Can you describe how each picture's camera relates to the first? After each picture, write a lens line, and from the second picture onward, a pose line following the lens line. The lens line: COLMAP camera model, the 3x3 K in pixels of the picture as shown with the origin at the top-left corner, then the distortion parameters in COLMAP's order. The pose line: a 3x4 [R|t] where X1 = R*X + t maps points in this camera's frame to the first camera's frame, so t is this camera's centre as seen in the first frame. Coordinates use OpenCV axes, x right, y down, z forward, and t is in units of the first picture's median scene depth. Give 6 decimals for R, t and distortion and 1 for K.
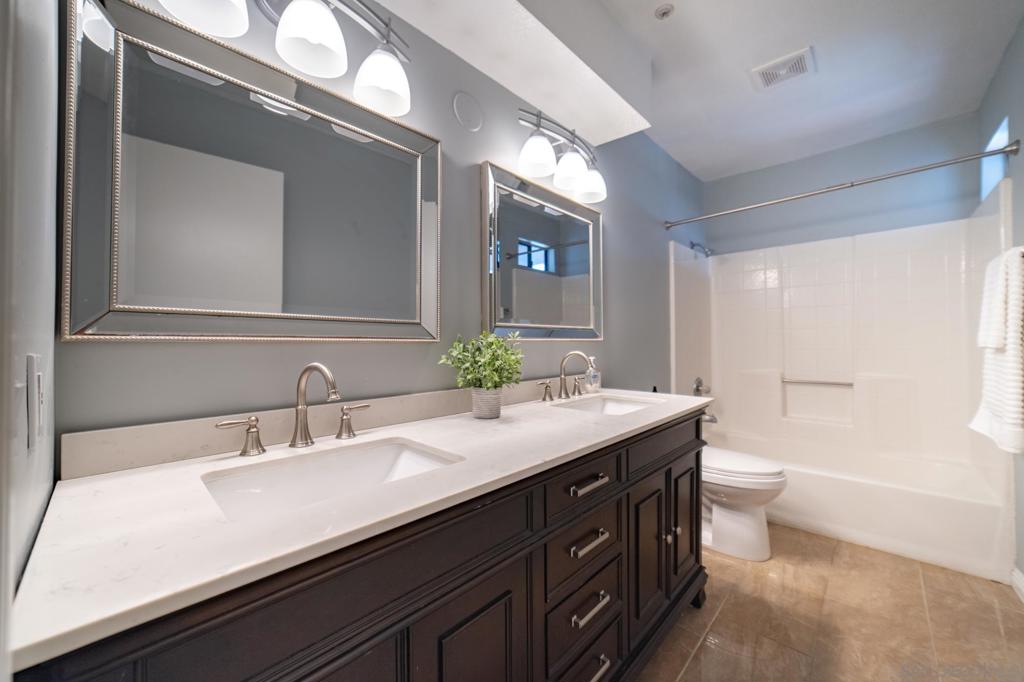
lens RADIAL K [[394.7, 0, 512.0], [0, 394.7, 341.0], [0, 0, 1]] dist [-0.000649, 0.011090]
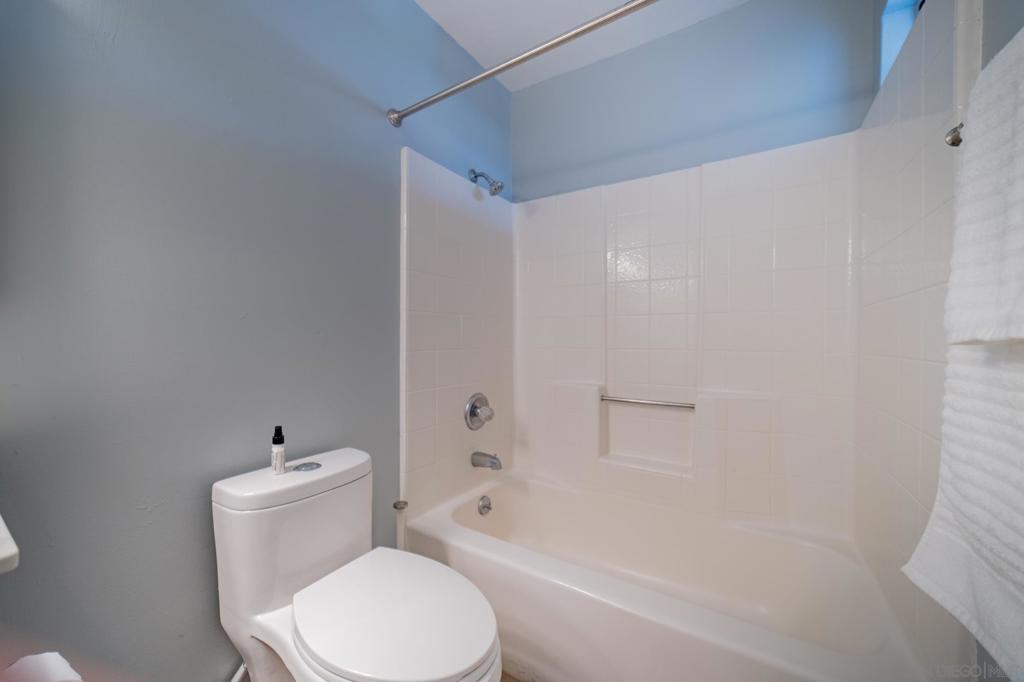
lens RADIAL K [[385.1, 0, 505.6], [0, 385.1, 336.2], [0, 0, 1]] dist [-0.001187, 0.003220]
pose [[0.986853, 0.019912, 0.160388, 0.436994], [-0.018593, 0.999780, -0.009720, 0.011522], [-0.160546, 0.006610, 0.987006, 0.426419]]
